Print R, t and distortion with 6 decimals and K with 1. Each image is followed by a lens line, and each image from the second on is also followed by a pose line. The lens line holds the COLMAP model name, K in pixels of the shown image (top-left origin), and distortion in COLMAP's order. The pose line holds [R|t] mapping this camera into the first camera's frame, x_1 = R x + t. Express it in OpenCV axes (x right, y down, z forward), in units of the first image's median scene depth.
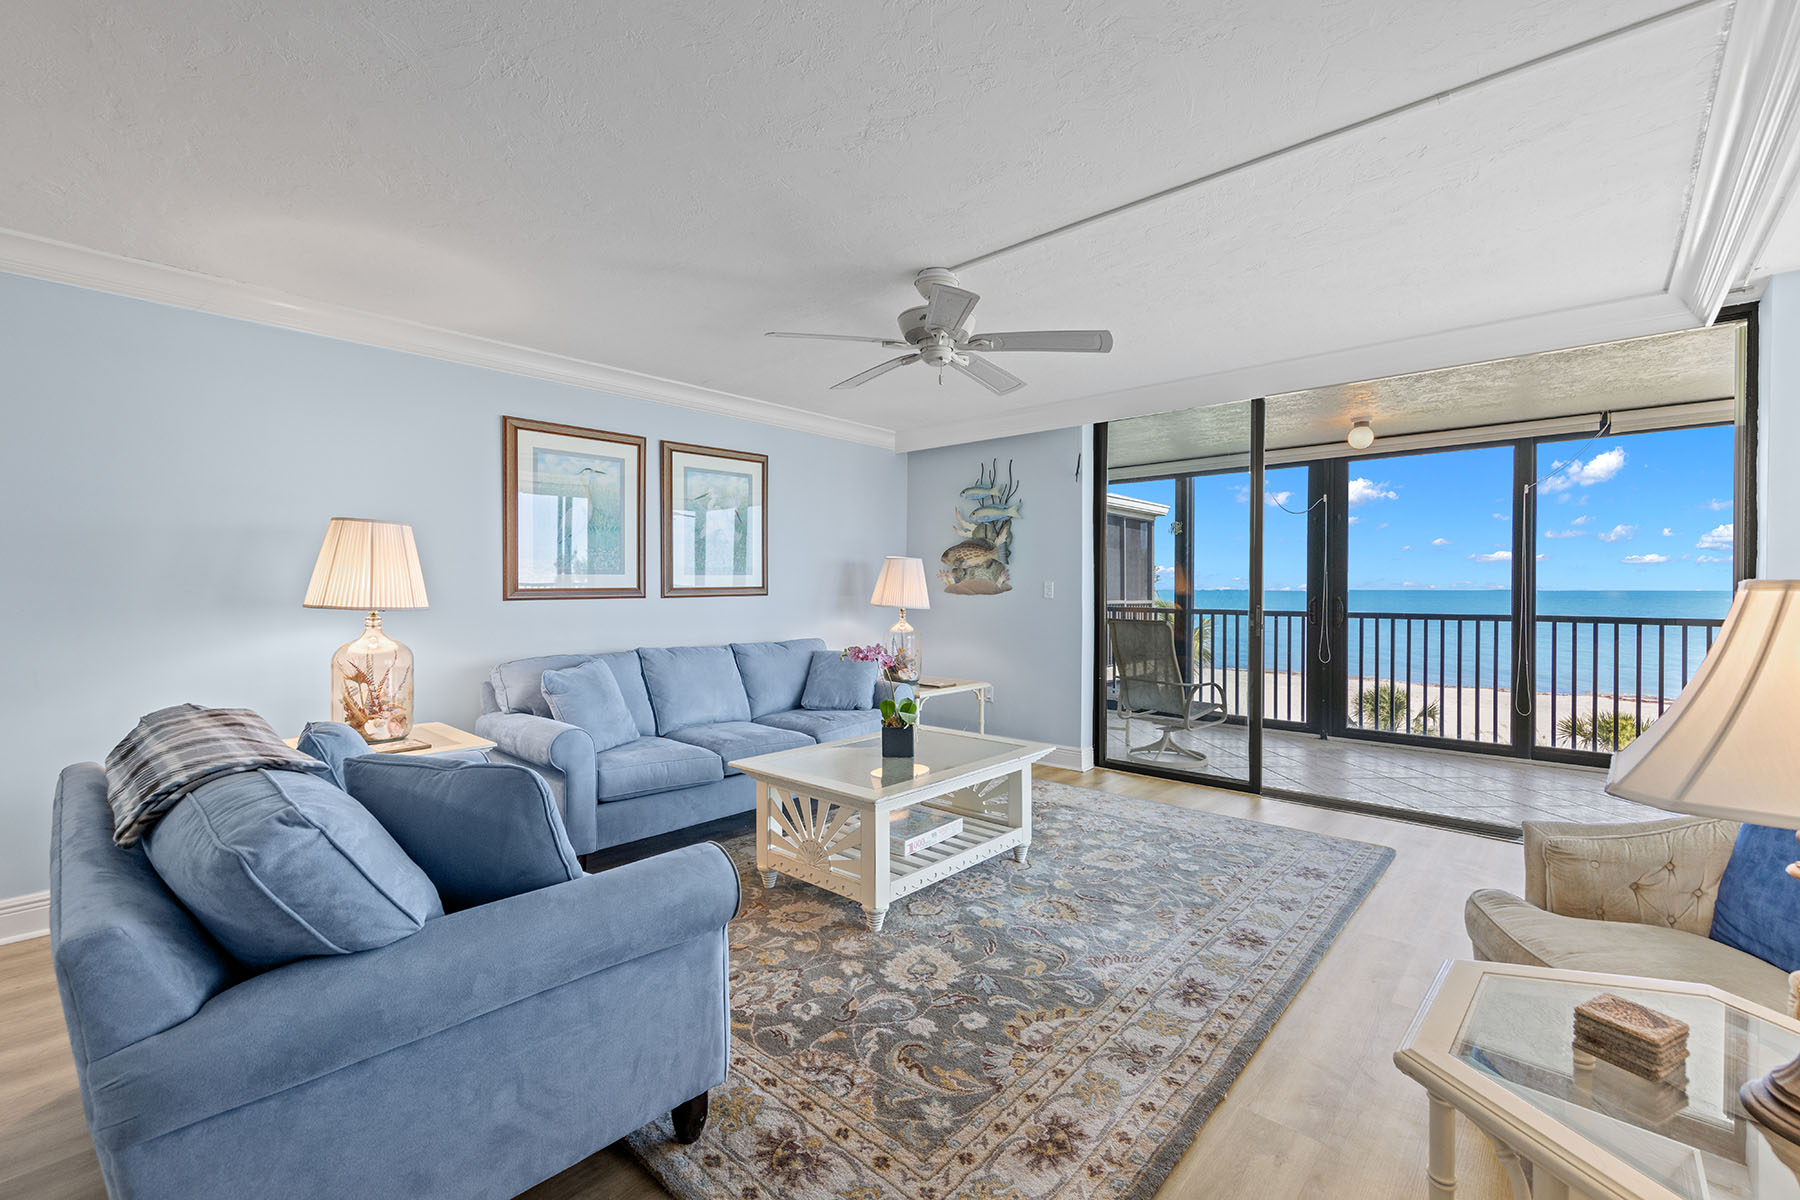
lens RADIAL K [[772.5, 0, 909.5], [0, 772.5, 592.0], [0, 0, 1]] dist [0.002555, 0.000309]
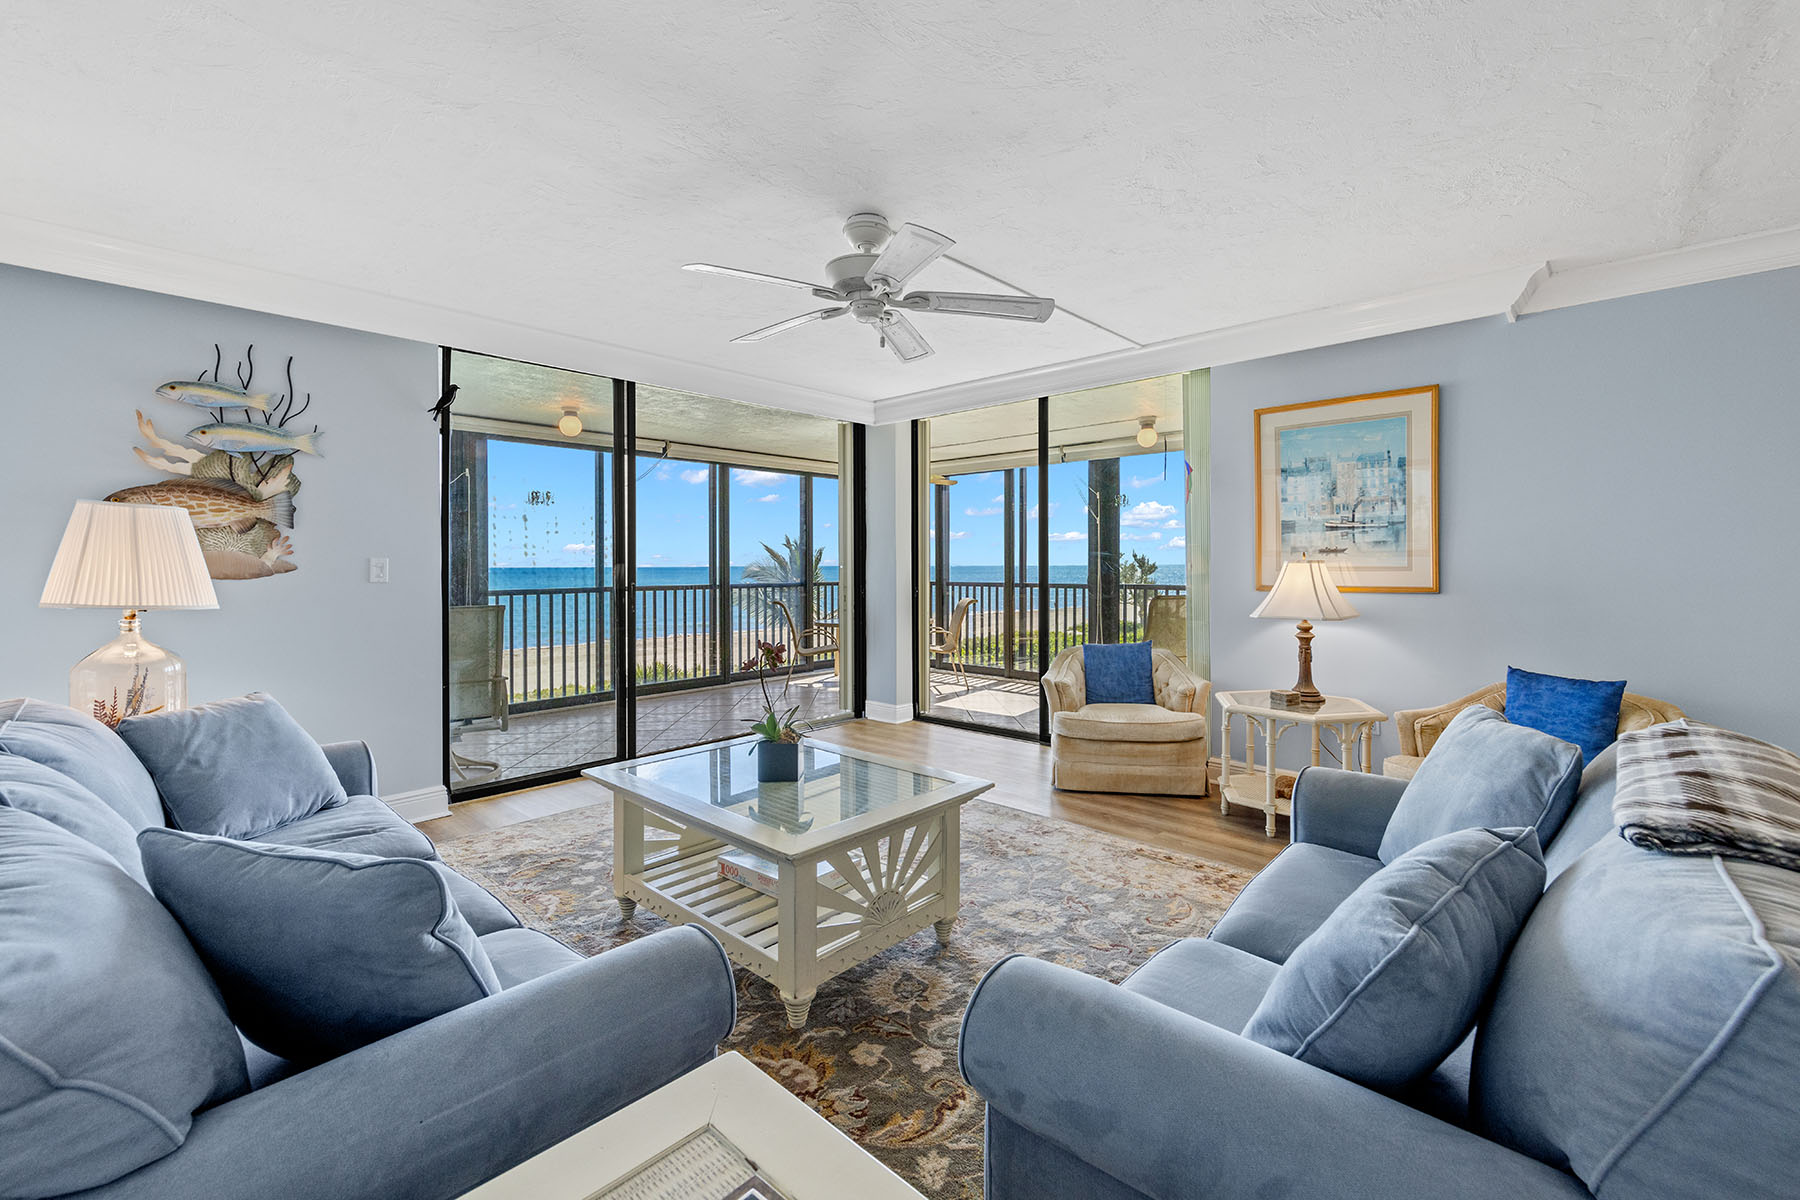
lens RADIAL K [[763.3, 0, 908.7], [0, 763.3, 571.3], [0, 0, 1]] dist [0.001667, 0.000241]
pose [[0.012214, -0.010056, 0.999875, -0.465145], [0.009682, 0.999904, 0.009938, -0.003446], [-0.999879, 0.009559, 0.012311, 0.507788]]
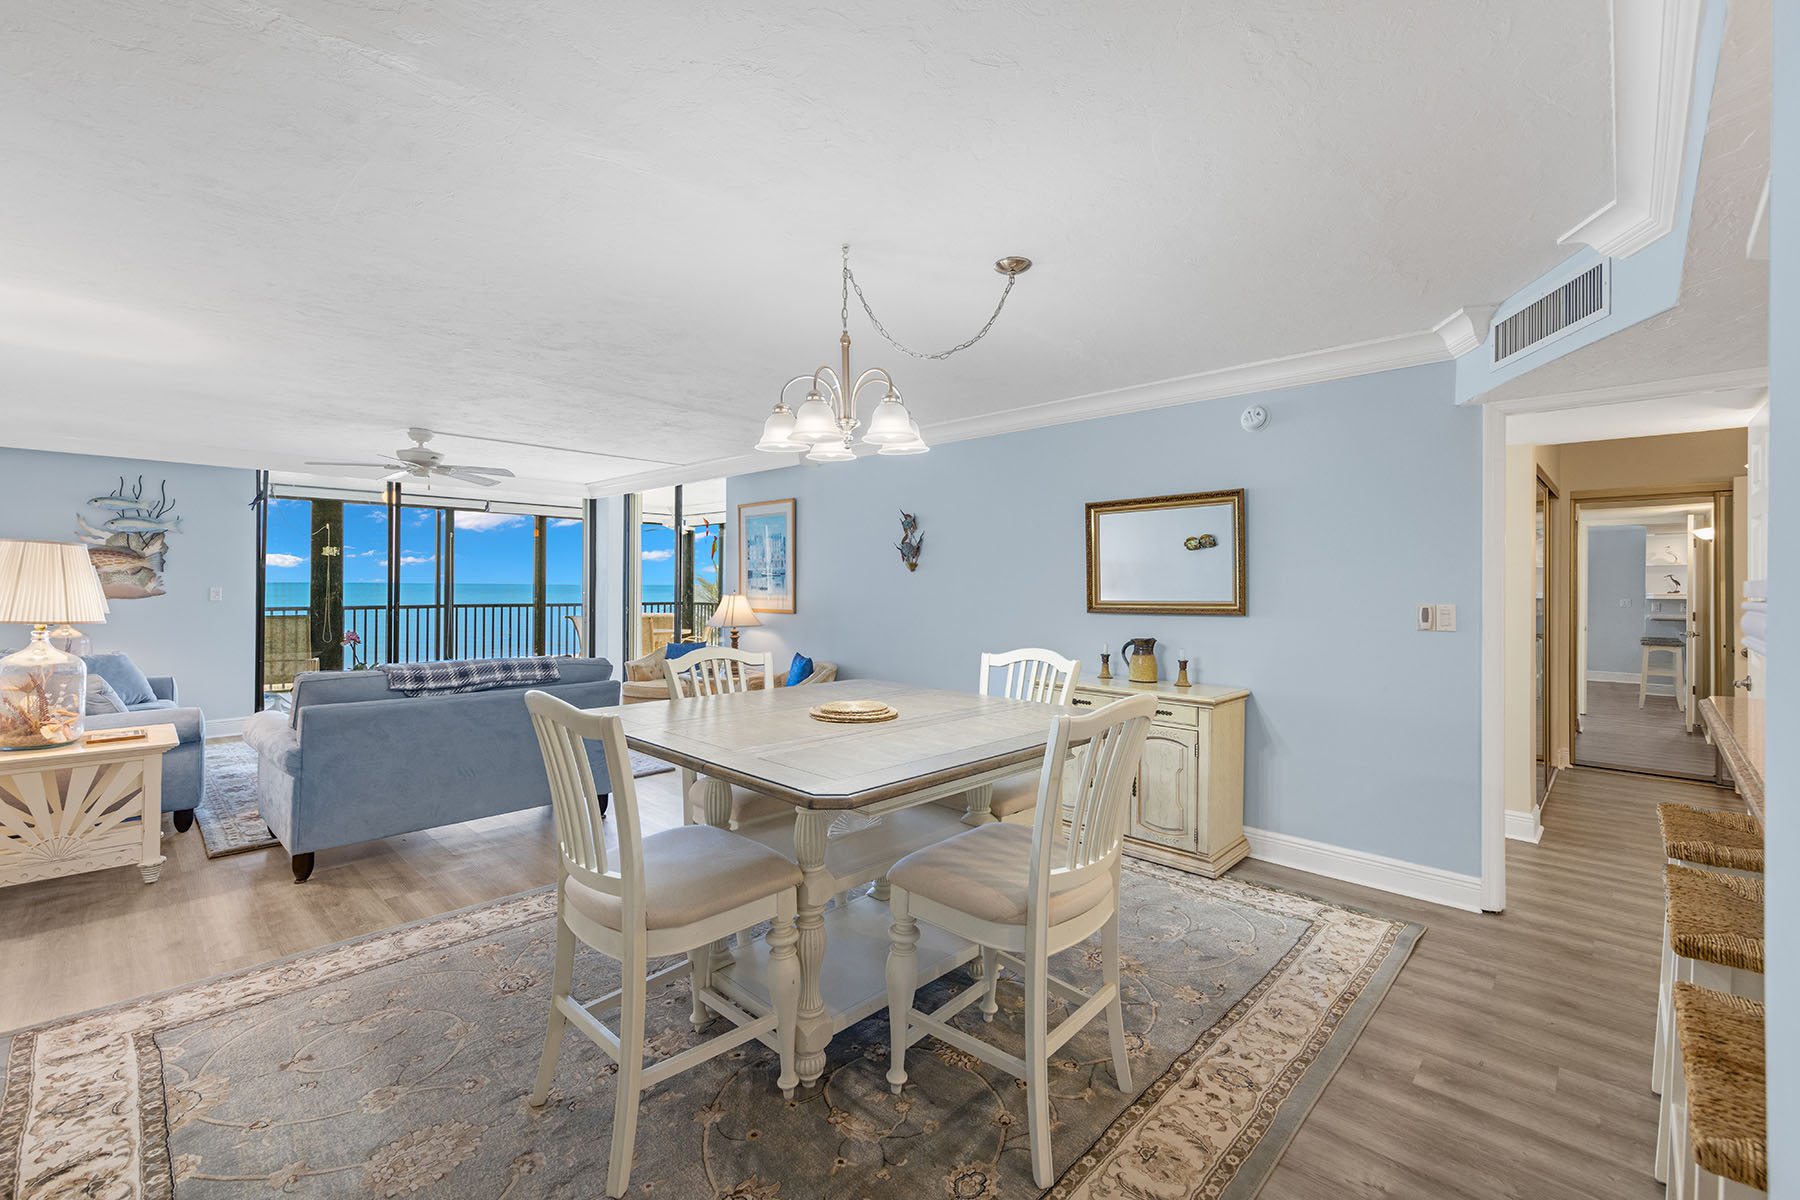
lens RADIAL K [[755.7, 0, 907.5], [0, 755.7, 586.6], [0, 0, 1]] dist [0.002734, 0.000166]
pose [[0.032381, -0.003253, 0.999470, -0.952560], [-0.001688, 0.999993, 0.003310, -0.019364], [-0.999474, -0.001794, 0.032375, -0.135048]]
